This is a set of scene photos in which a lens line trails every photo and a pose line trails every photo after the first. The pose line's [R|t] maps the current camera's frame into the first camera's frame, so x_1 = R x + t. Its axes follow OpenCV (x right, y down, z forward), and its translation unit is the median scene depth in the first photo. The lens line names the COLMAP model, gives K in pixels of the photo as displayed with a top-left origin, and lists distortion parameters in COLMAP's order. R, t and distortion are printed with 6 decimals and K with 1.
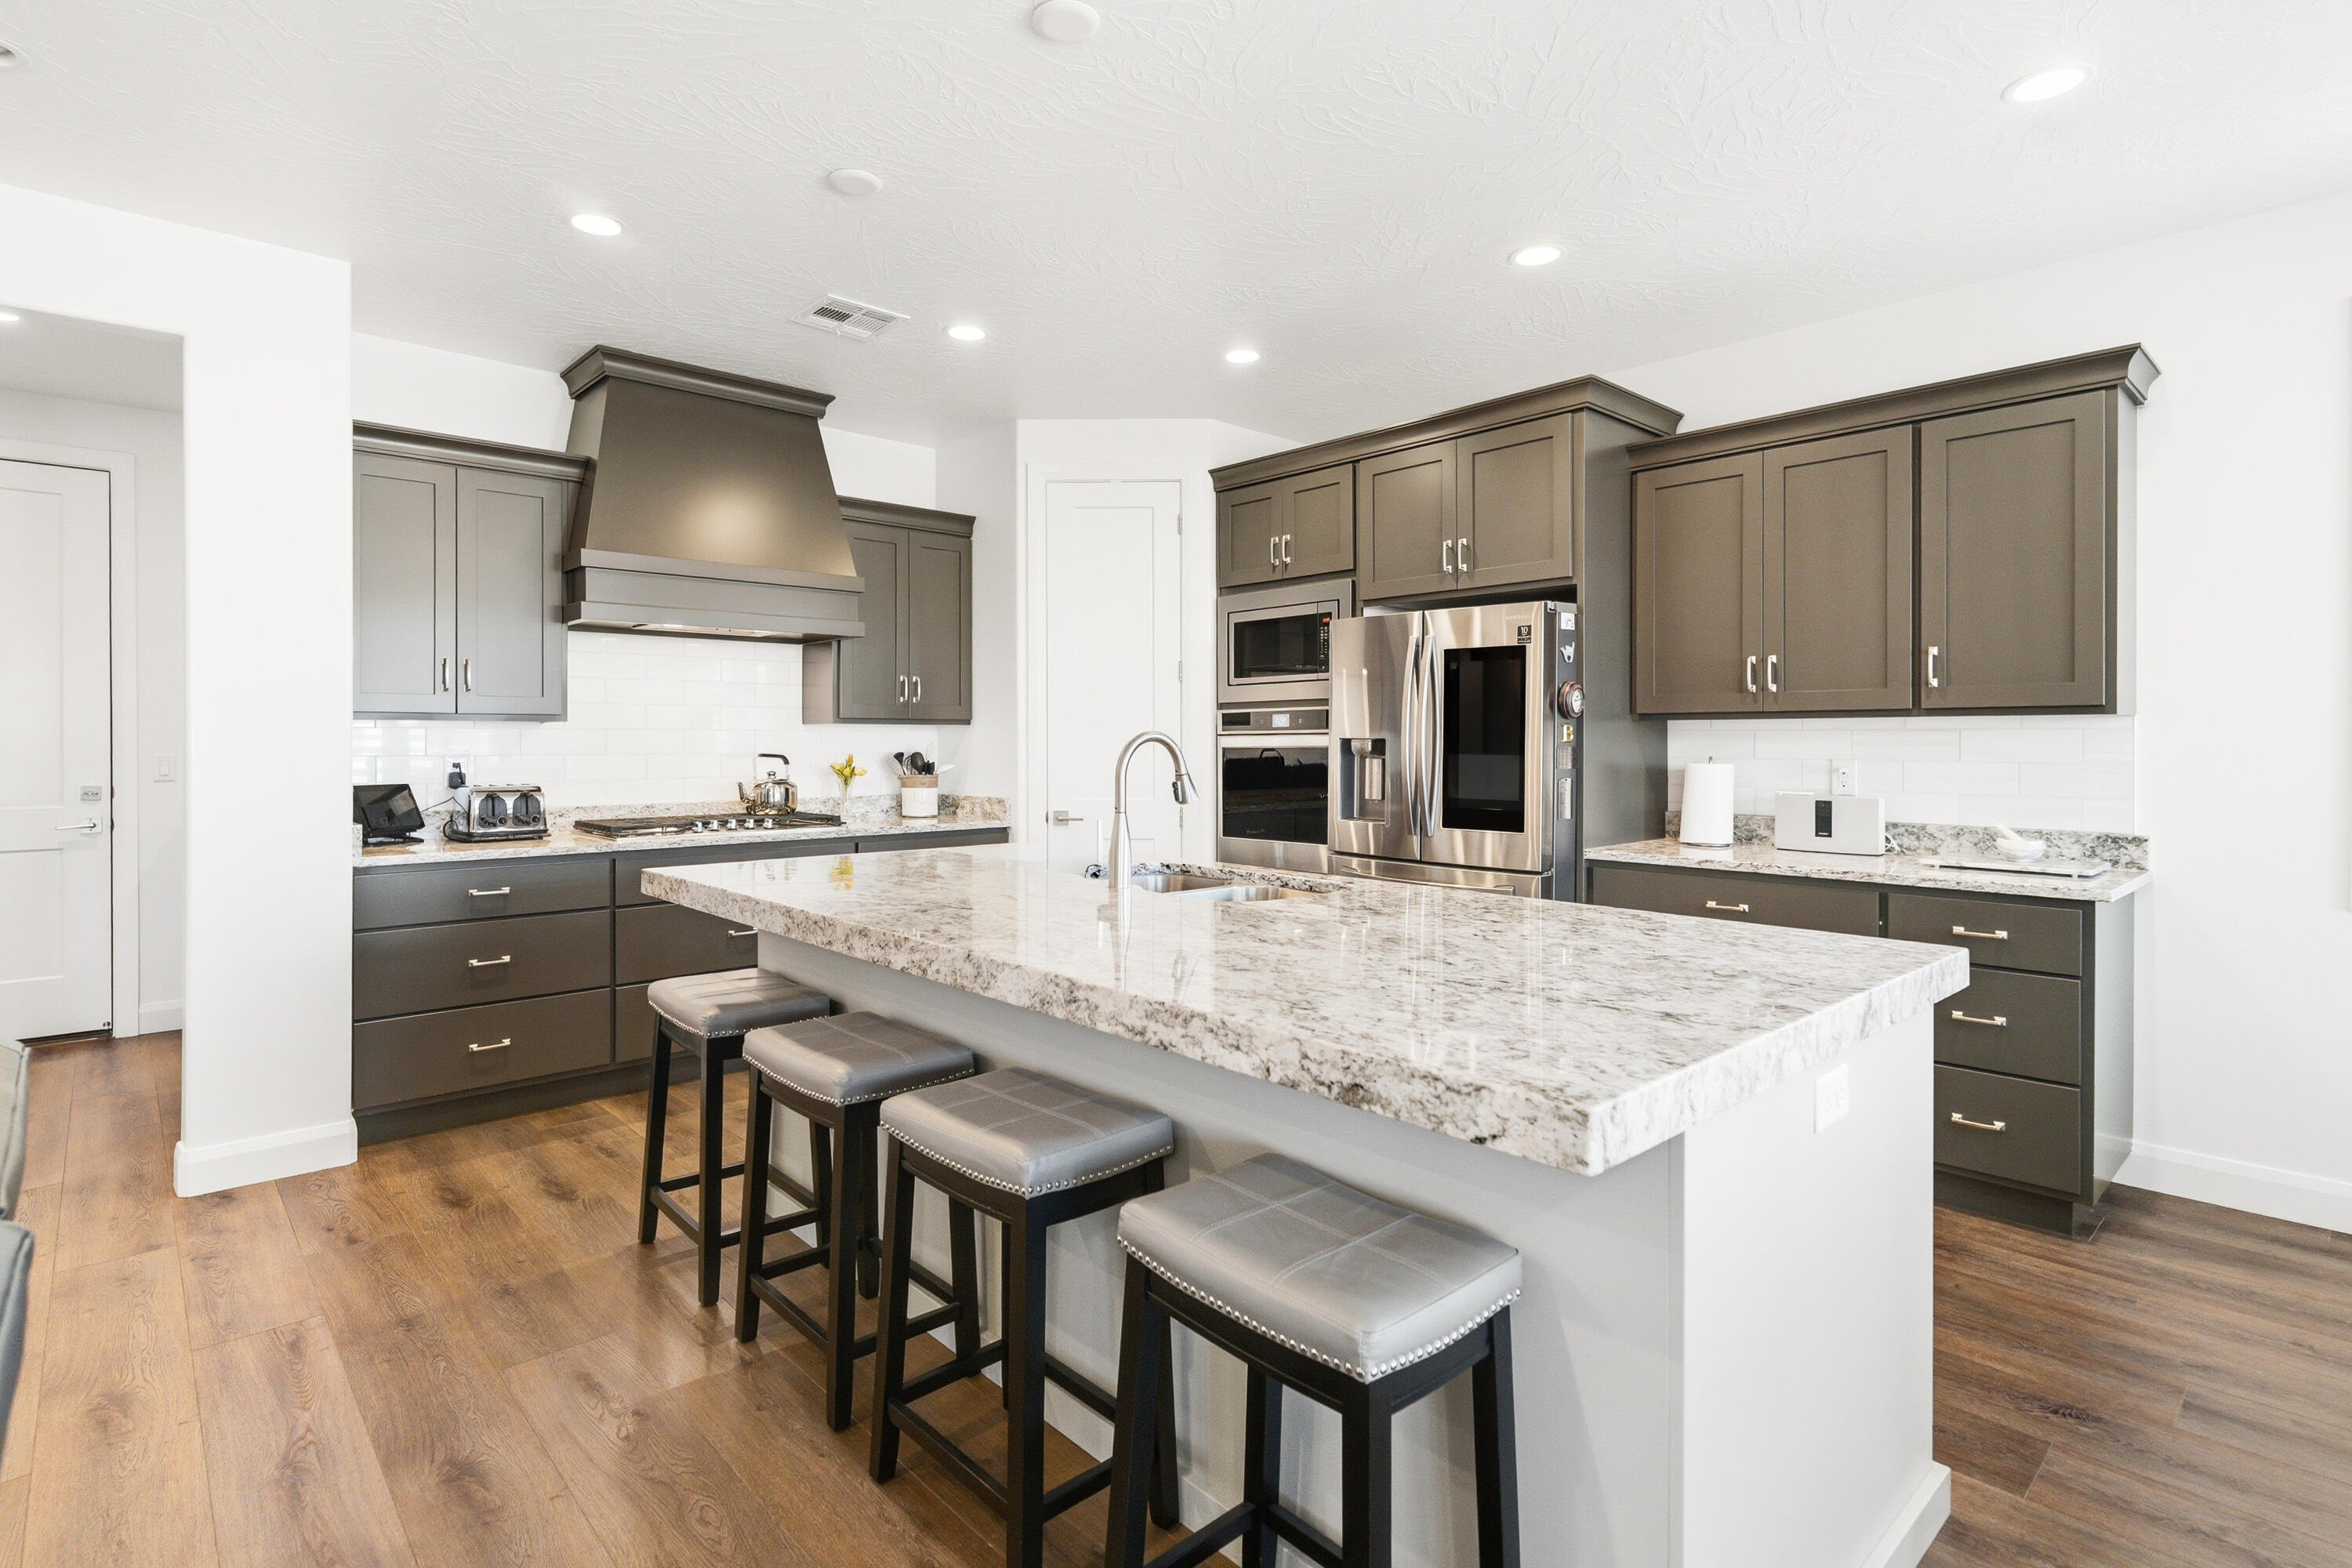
lens RADIAL K [[1154.0, 0, 1173.1], [0, 1154.0, 746.4], [0, 0, 1]] dist [0.000359, -0.000059]
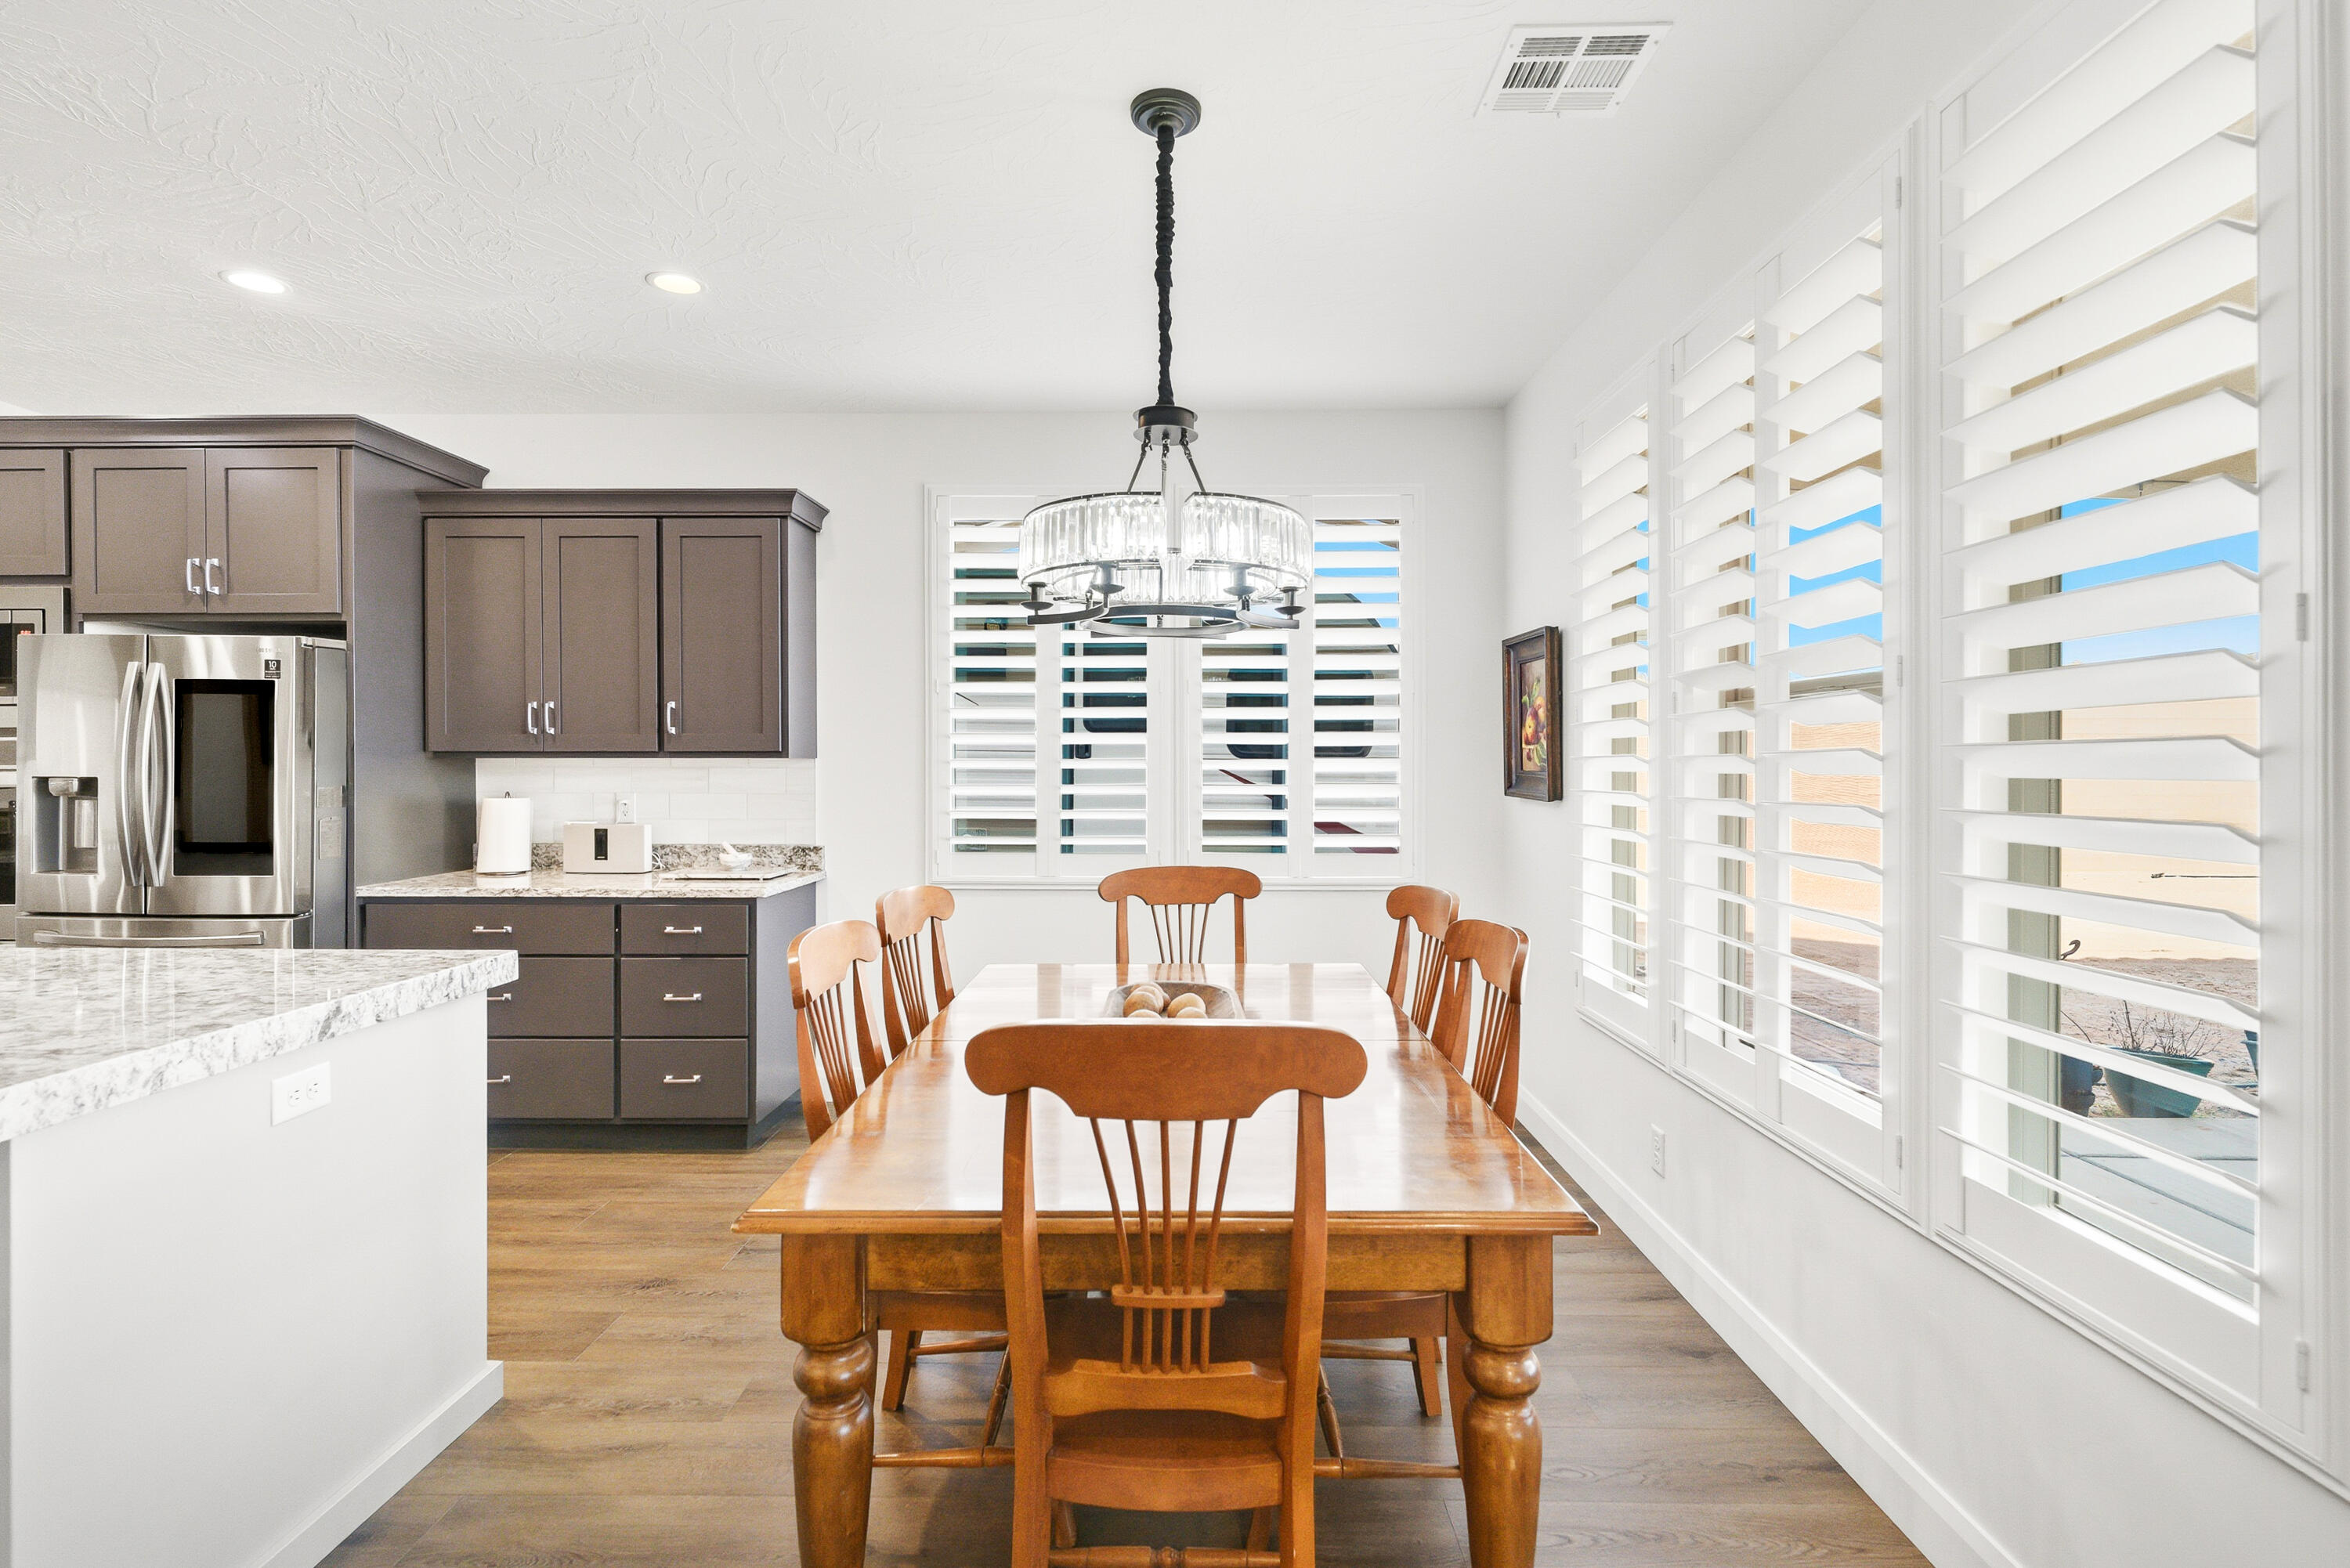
lens RADIAL K [[1100.4, 0, 1176.8], [0, 1100.4, 771.3], [0, 0, 1]] dist [0.001288, 0.000239]
pose [[0.677021, -0.004393, 0.735950, 0.137293], [0.005435, 0.999985, 0.000969, -0.008583], [-0.735943, 0.003344, 0.677035, -0.172314]]
